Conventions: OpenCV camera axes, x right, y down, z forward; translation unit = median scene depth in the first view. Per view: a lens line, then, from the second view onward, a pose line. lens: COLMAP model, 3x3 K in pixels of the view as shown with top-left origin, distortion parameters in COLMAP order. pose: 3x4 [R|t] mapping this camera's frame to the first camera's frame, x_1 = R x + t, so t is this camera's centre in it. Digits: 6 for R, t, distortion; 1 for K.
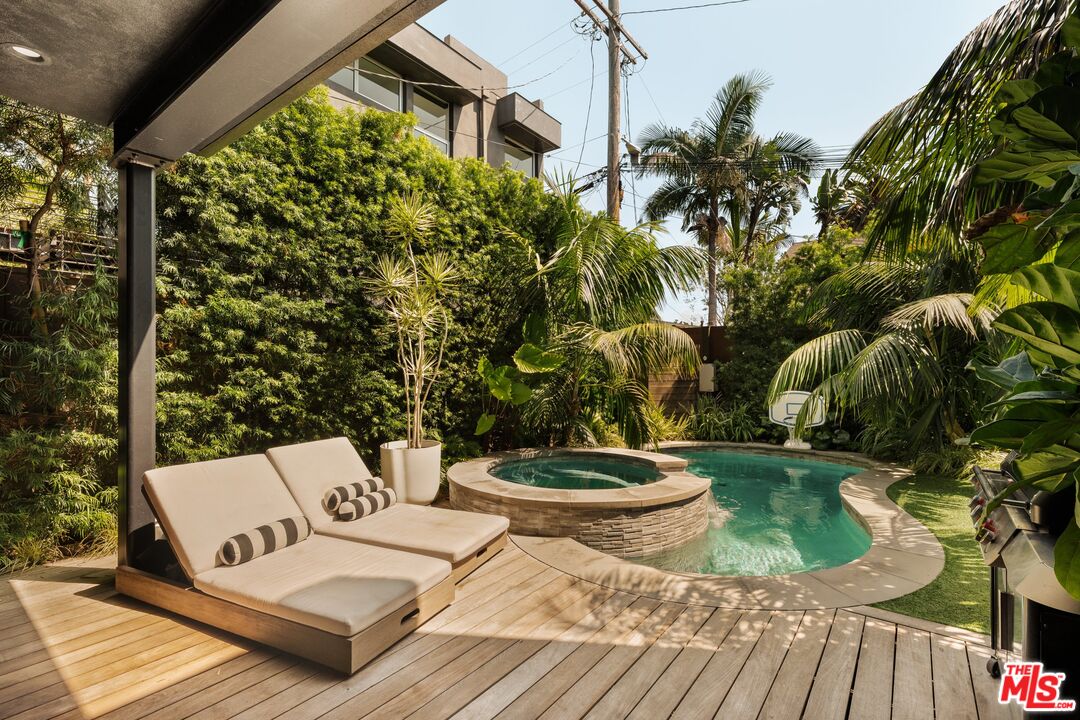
lens RADIAL K [[492.8, 0, 543.9], [0, 492.8, 368.0], [0, 0, 1]] dist [-0.000138, -0.000005]
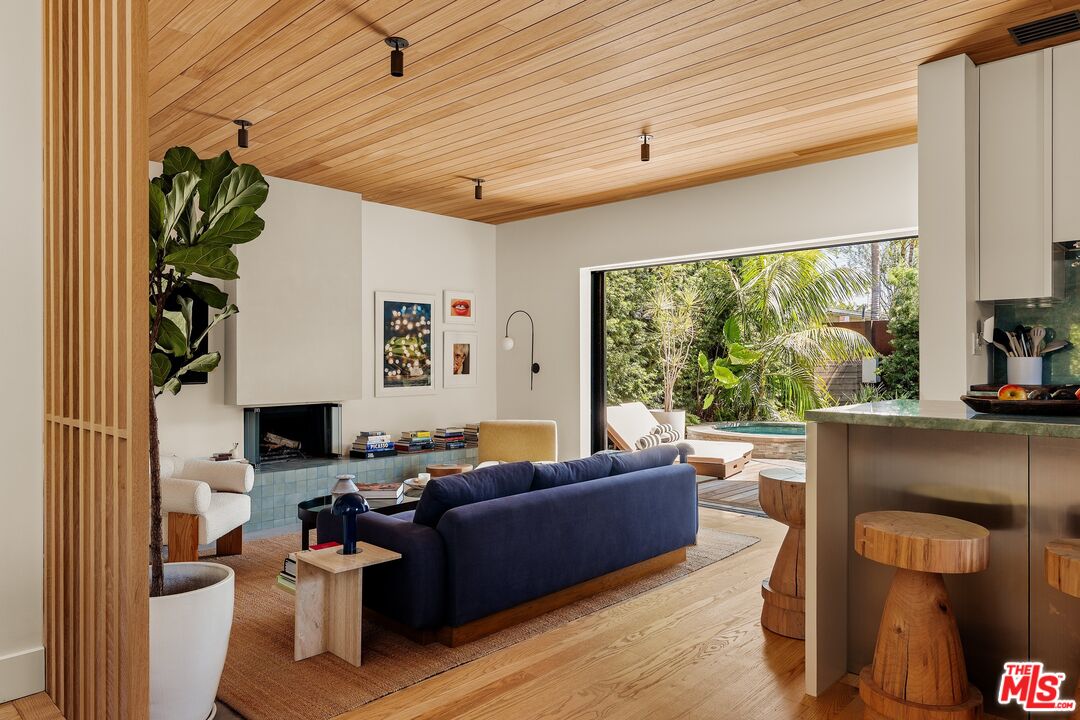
lens RADIAL K [[705.6, 0, 540.0], [0, 705.6, 360.0], [0, 0, 1]] dist [0.002772, 0.000293]
pose [[0.993055, 0.000668, -0.117646, -0.318852], [-0.000576, 1.000000, 0.000816, -0.002107], [0.117647, -0.000743, 0.993055, -0.972117]]
